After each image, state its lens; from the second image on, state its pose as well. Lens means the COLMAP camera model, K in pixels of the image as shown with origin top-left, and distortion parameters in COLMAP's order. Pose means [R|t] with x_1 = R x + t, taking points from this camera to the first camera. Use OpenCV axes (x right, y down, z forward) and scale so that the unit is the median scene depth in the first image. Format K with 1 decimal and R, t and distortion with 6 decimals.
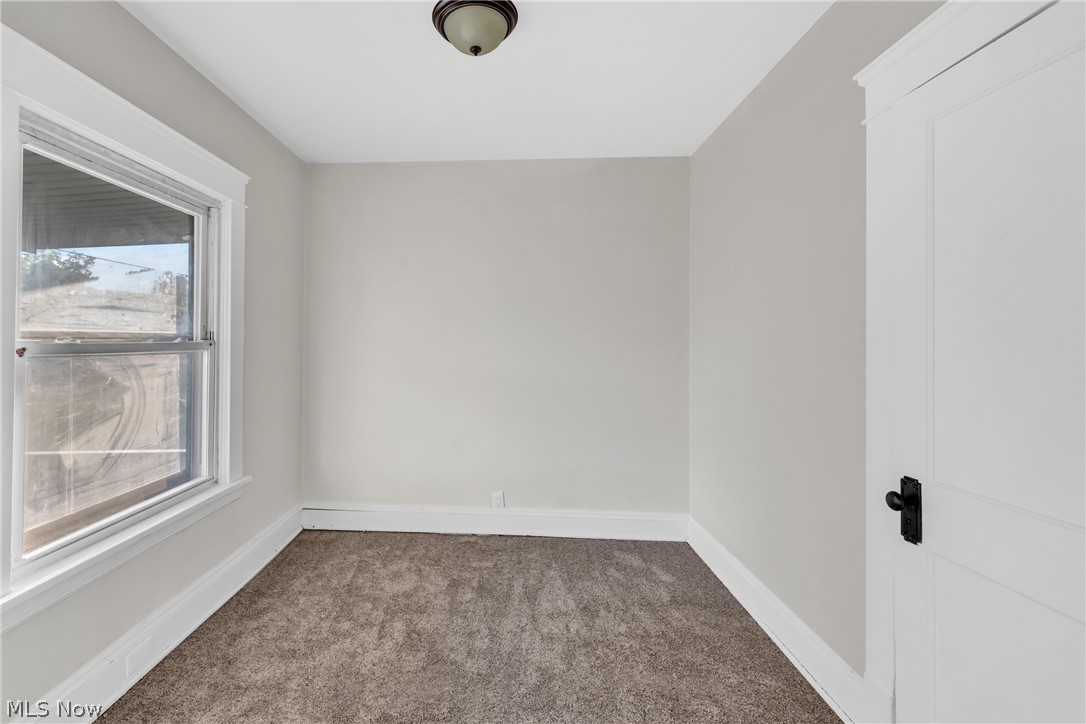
lens RADIAL K [[451.2, 0, 535.4], [0, 451.2, 344.3], [0, 0, 1]] dist [-0.000810, -0.000093]
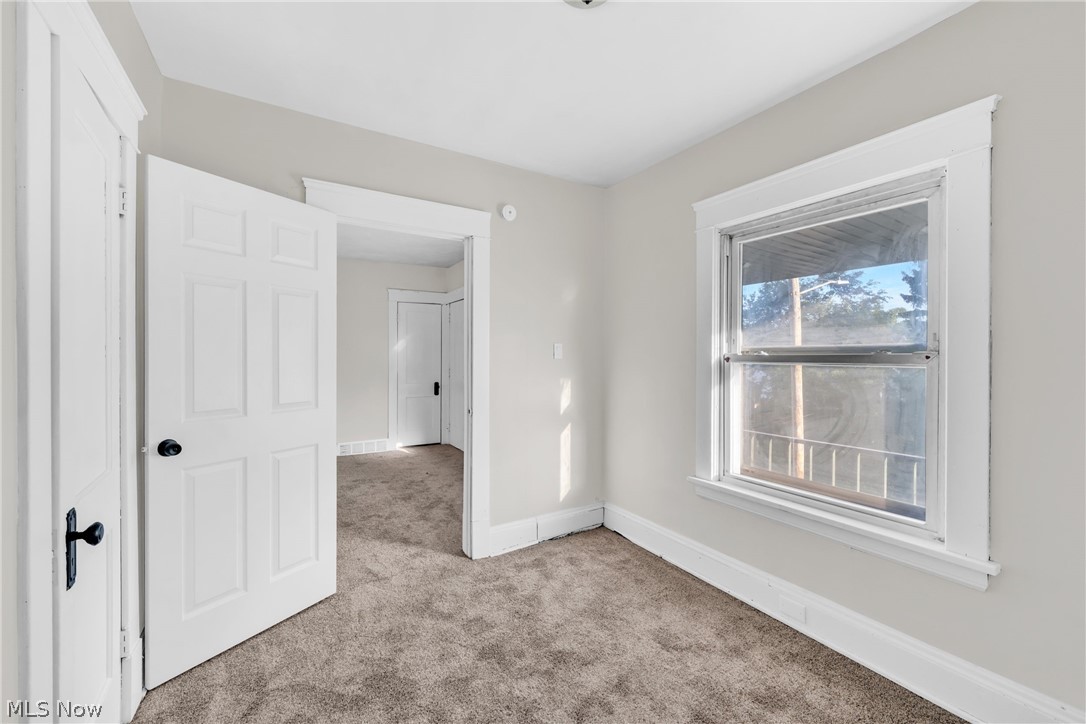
lens RADIAL K [[419.0, 0, 543.0], [0, 419.0, 362.0], [0, 0, 1]] dist [0.008593, 0.000091]
pose [[-0.867987, 0.001270, -0.496585, 0.269874], [-0.009109, 0.999788, 0.018479, 0.001137], [0.496503, 0.020563, -0.867791, 1.538641]]
